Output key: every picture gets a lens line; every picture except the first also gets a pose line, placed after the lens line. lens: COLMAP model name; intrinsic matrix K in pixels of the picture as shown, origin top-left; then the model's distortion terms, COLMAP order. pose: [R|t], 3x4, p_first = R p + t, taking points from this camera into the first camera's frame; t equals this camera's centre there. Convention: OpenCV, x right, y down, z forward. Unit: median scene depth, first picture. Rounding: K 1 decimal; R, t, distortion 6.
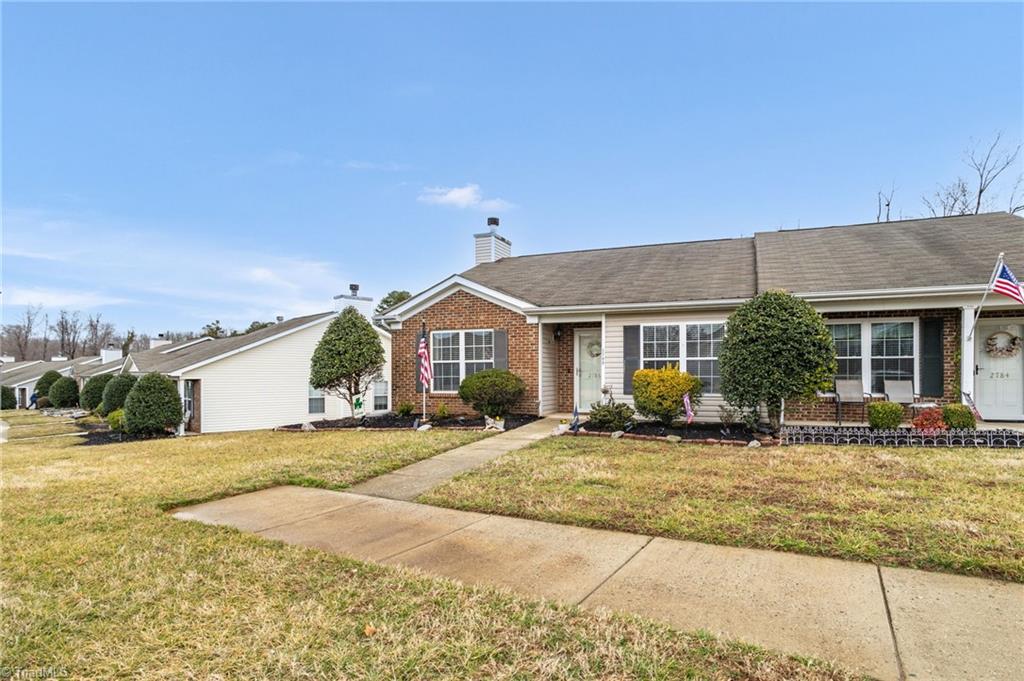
lens RADIAL K [[640.2, 0, 513.3], [0, 640.2, 407.6], [0, 0, 1]] dist [-0.030388, 0.001580]
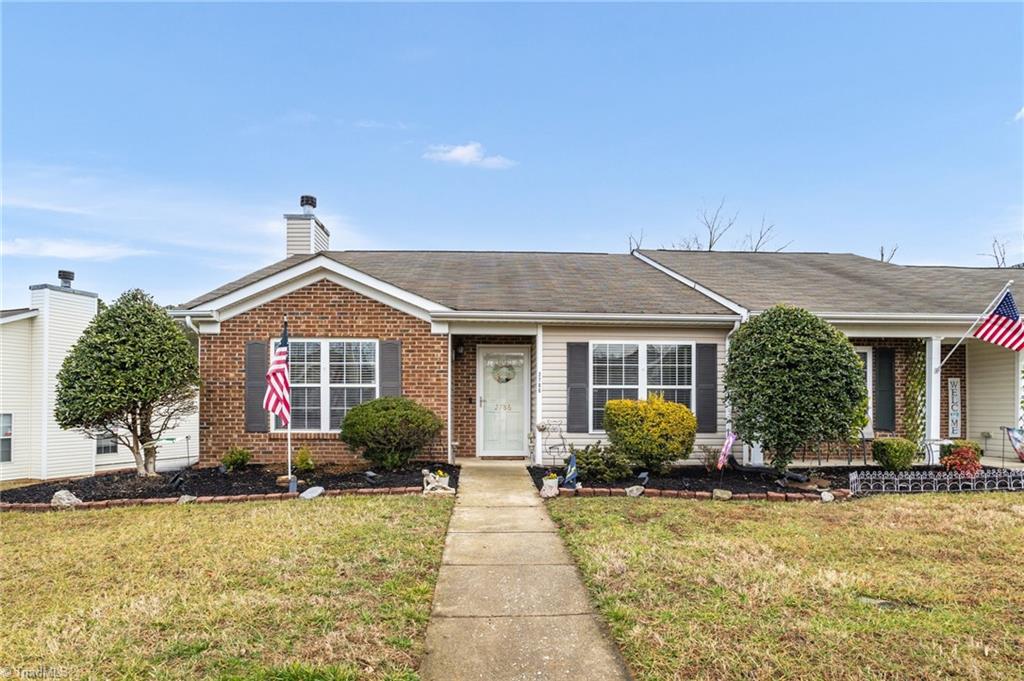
lens RADIAL K [[640.2, 0, 513.3], [0, 640.2, 407.6], [0, 0, 1]] dist [-0.030388, 0.001580]
pose [[0.892692, 0.003742, 0.450651, -0.213779], [0.017381, 0.998936, -0.042725, -0.017519], [-0.450331, 0.045973, 0.891677, 0.327628]]
